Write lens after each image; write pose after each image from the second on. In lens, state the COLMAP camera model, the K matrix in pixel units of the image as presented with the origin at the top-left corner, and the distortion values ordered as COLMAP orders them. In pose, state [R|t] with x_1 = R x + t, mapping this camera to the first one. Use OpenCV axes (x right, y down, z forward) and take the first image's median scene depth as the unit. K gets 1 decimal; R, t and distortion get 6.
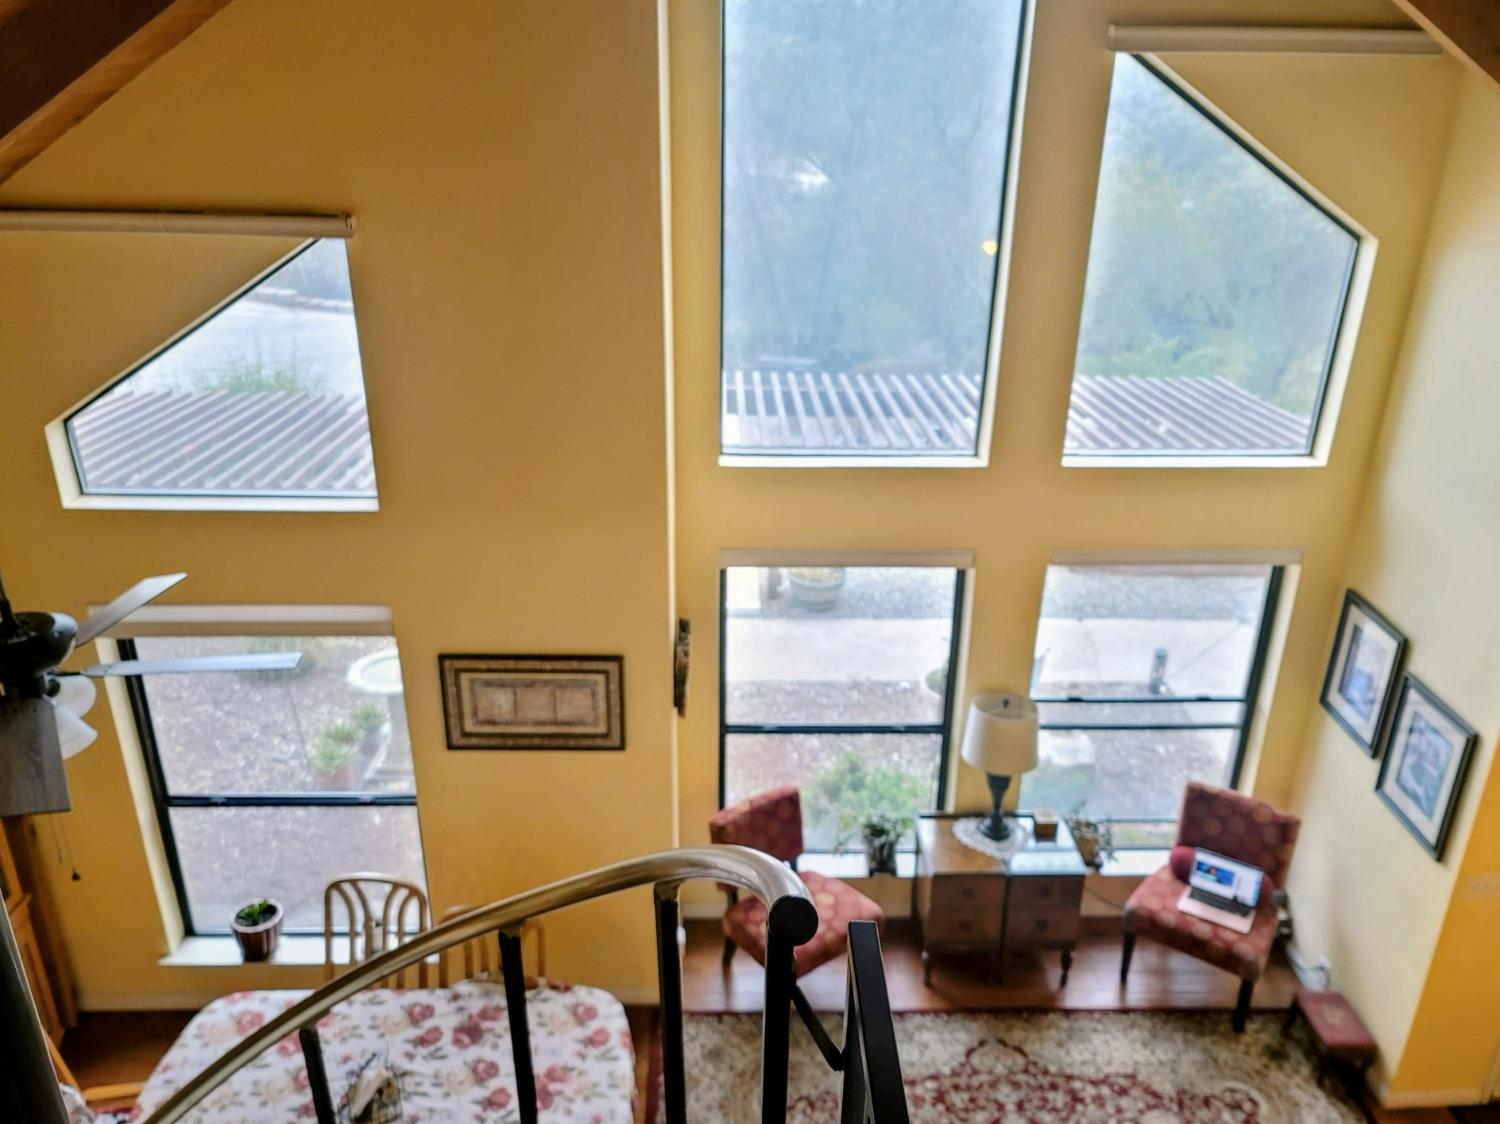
lens RADIAL K [[1135.5, 0, 750.6], [0, 1135.5, 571.4], [0, 0, 1]] dist [0.078774, -0.069525]
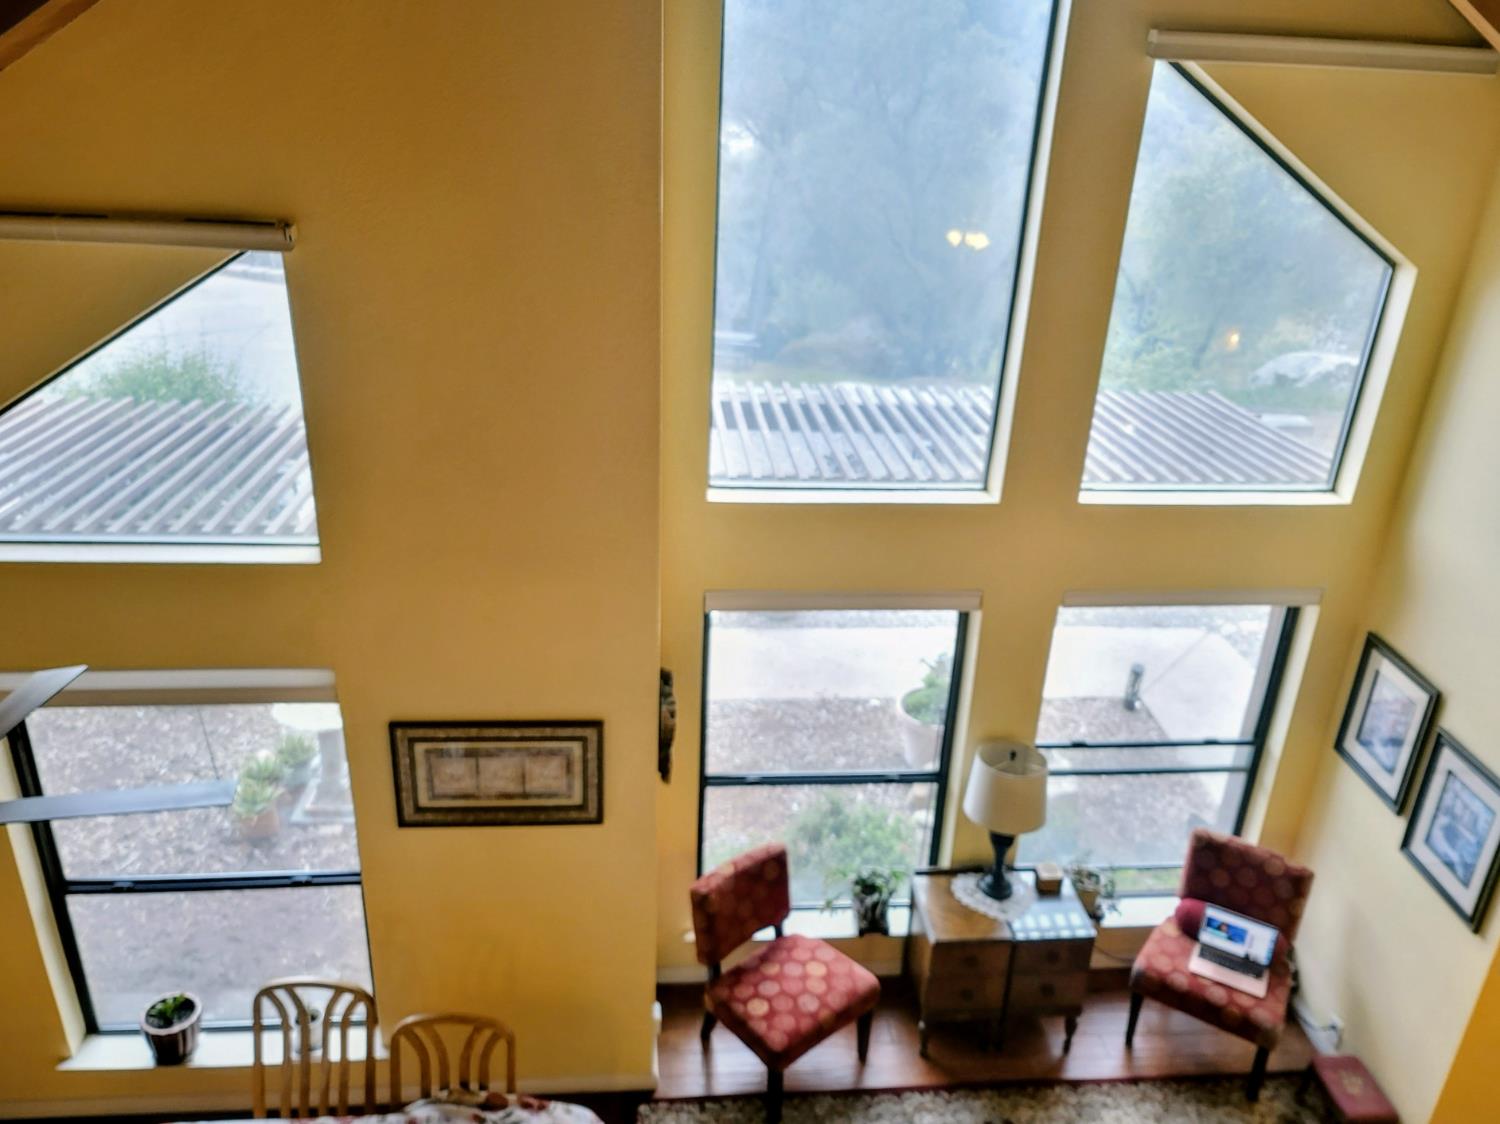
lens RADIAL K [[1135.5, 0, 763.2], [0, 1135.5, 550.1], [0, 0, 1]] dist [0.078774, -0.069525]
pose [[0.996768, 0.001743, 0.080315, -0.052551], [-0.002908, 0.999892, 0.014401, -0.063578], [-0.080281, -0.014588, 0.996666, 0.096152]]
